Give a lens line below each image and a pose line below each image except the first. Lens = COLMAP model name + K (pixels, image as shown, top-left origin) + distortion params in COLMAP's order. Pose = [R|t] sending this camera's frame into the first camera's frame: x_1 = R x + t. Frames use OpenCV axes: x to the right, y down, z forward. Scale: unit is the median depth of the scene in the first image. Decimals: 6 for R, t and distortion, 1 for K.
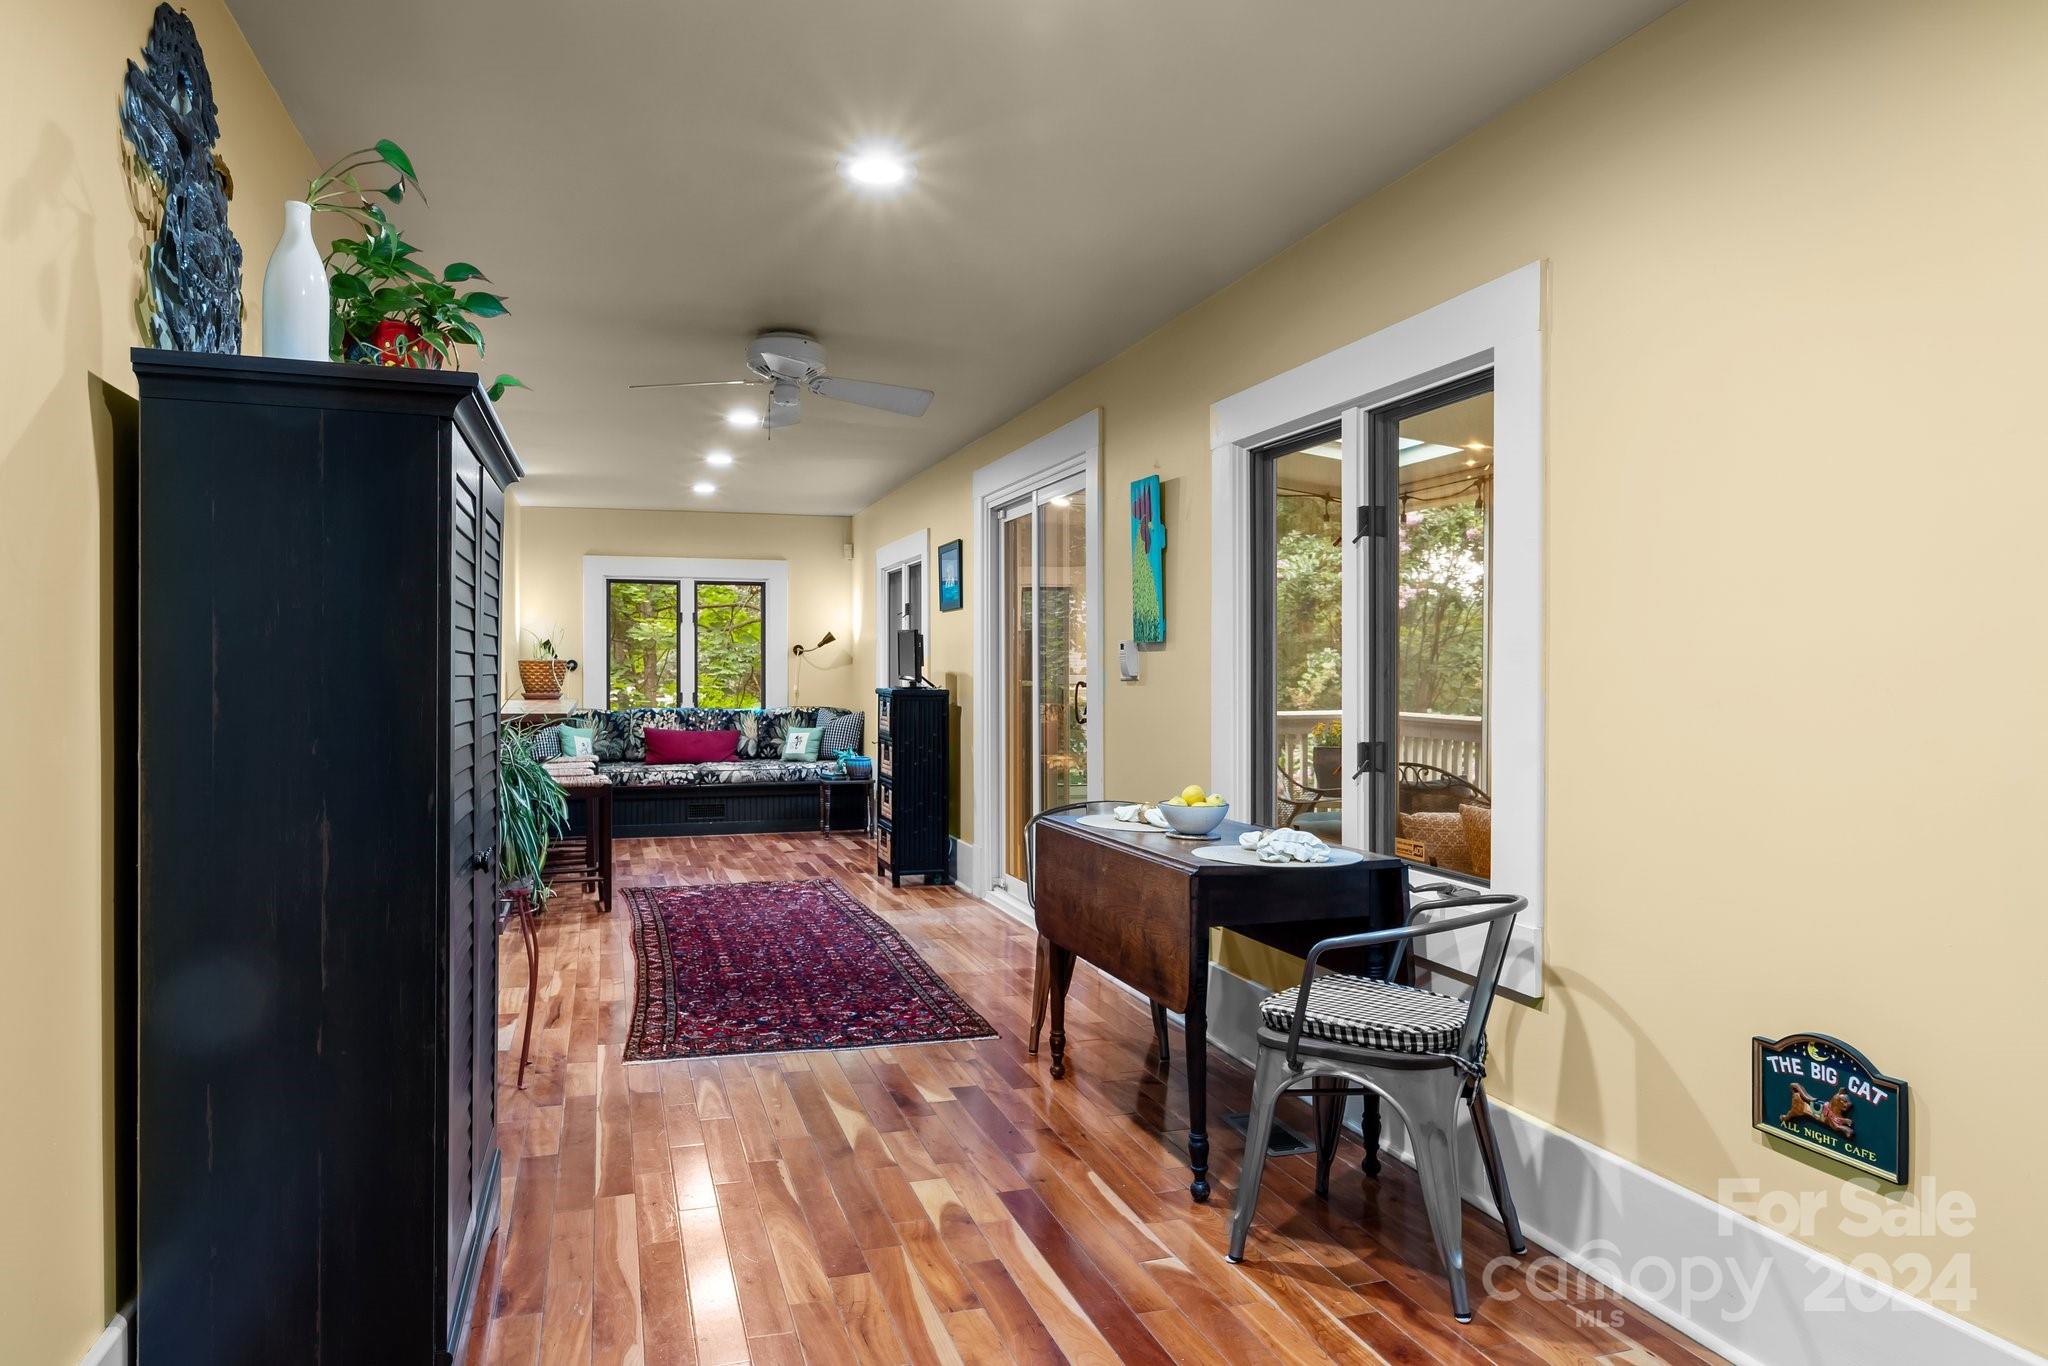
lens RADIAL K [[1284.7, 0, 1022.9], [0, 1284.7, 678.8], [0, 0, 1]] dist [-0.002218, 0.005658]
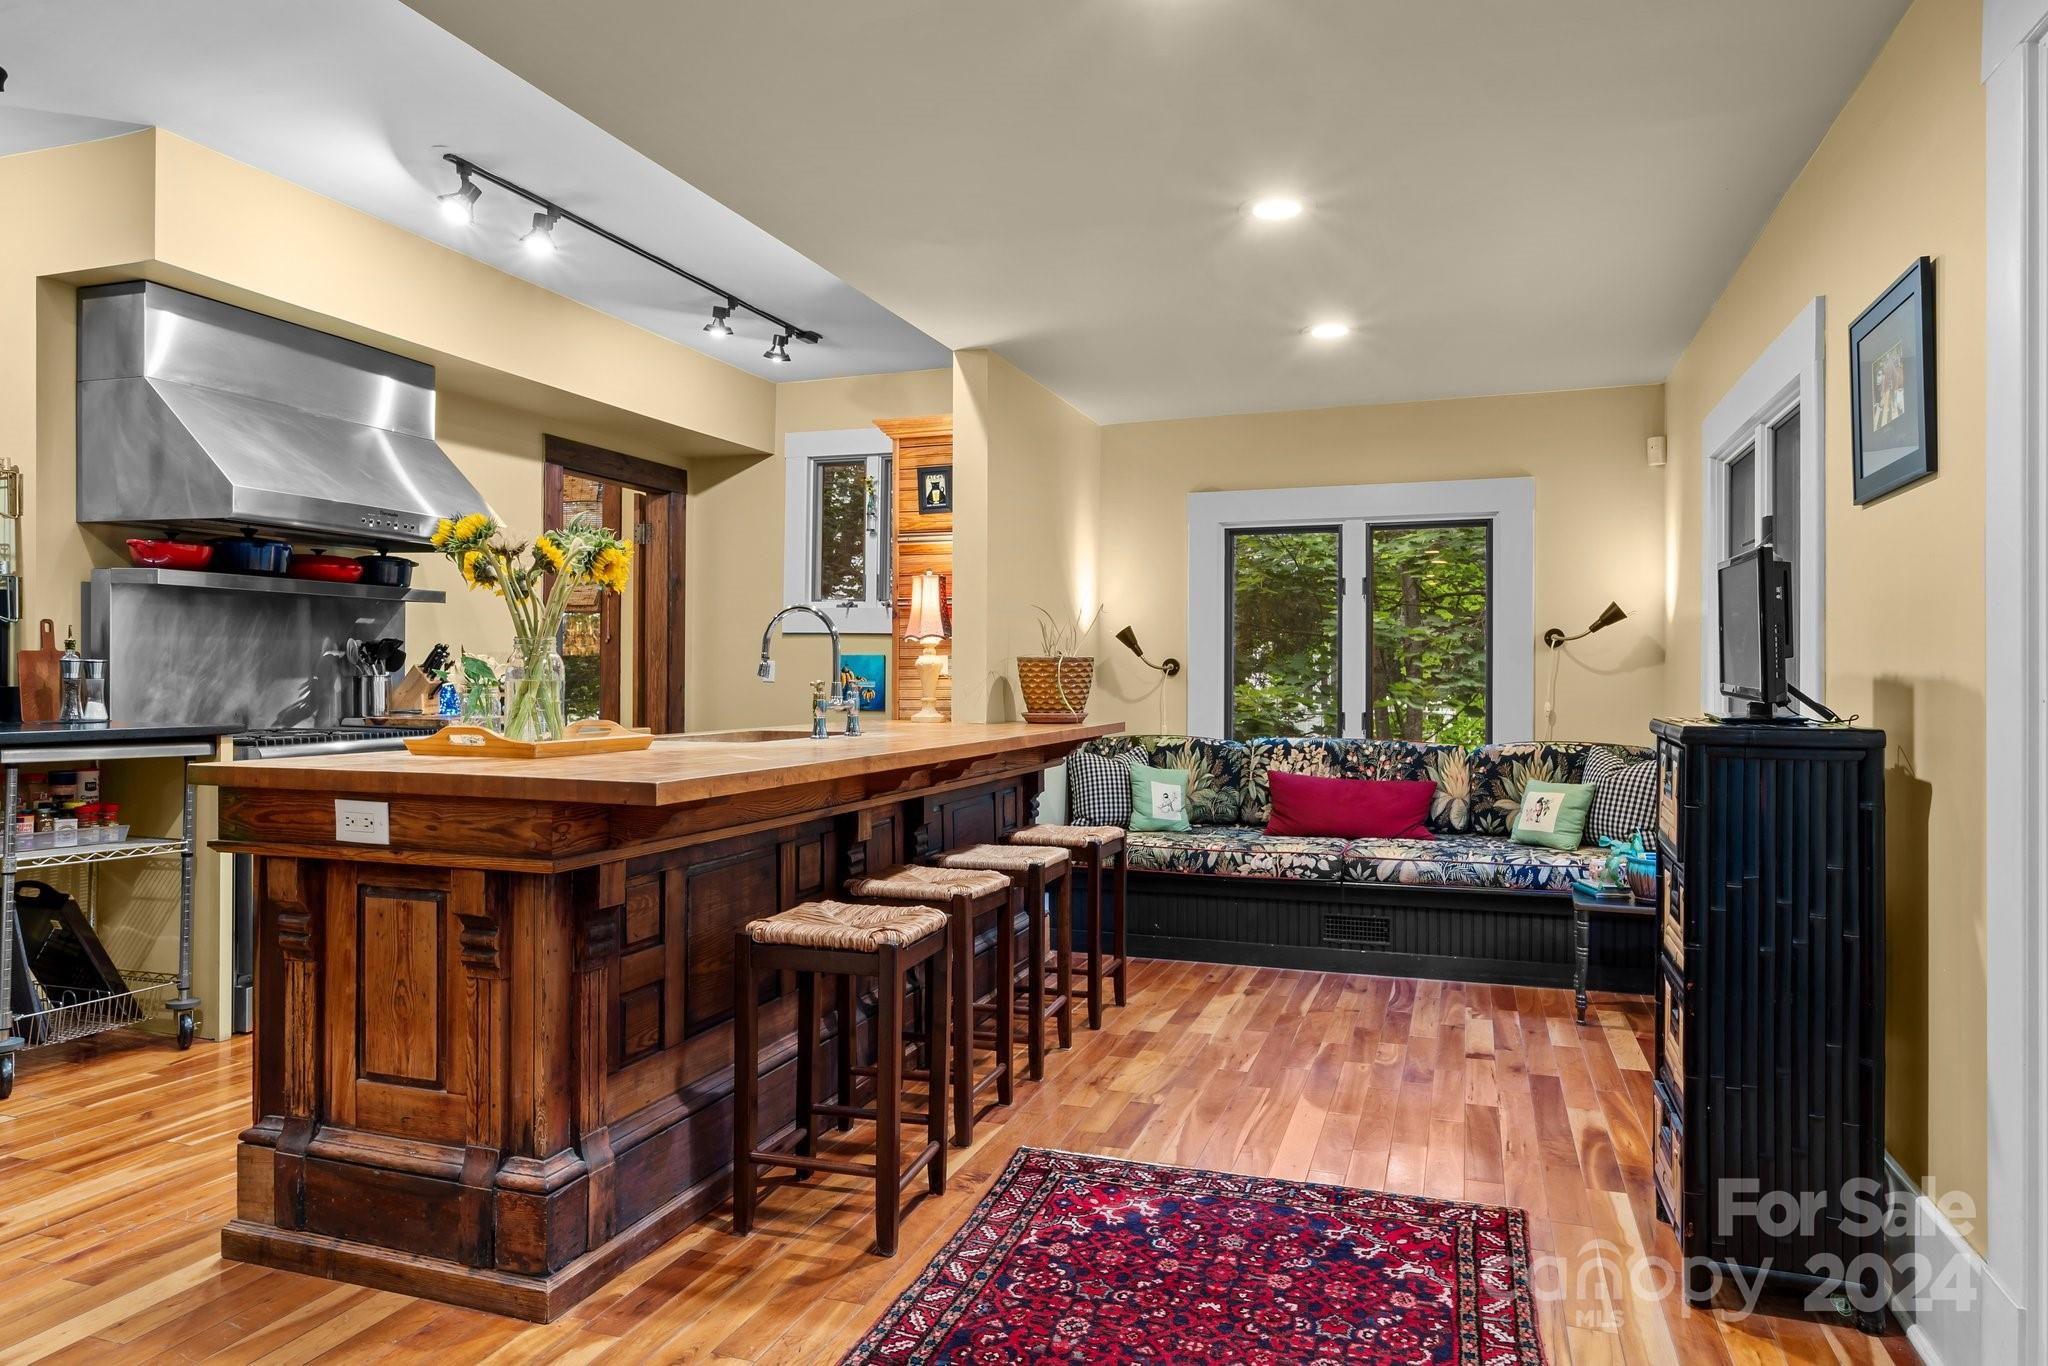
lens RADIAL K [[1284.7, 0, 1014.4], [0, 1284.7, 679.5], [0, 0, 1]] dist [-0.002218, 0.005658]
pose [[0.794859, 0.000137, -0.606794, -0.026475], [-0.004034, 0.999979, -0.005059, -0.001044], [0.606781, 0.006469, 0.794843, 0.451970]]
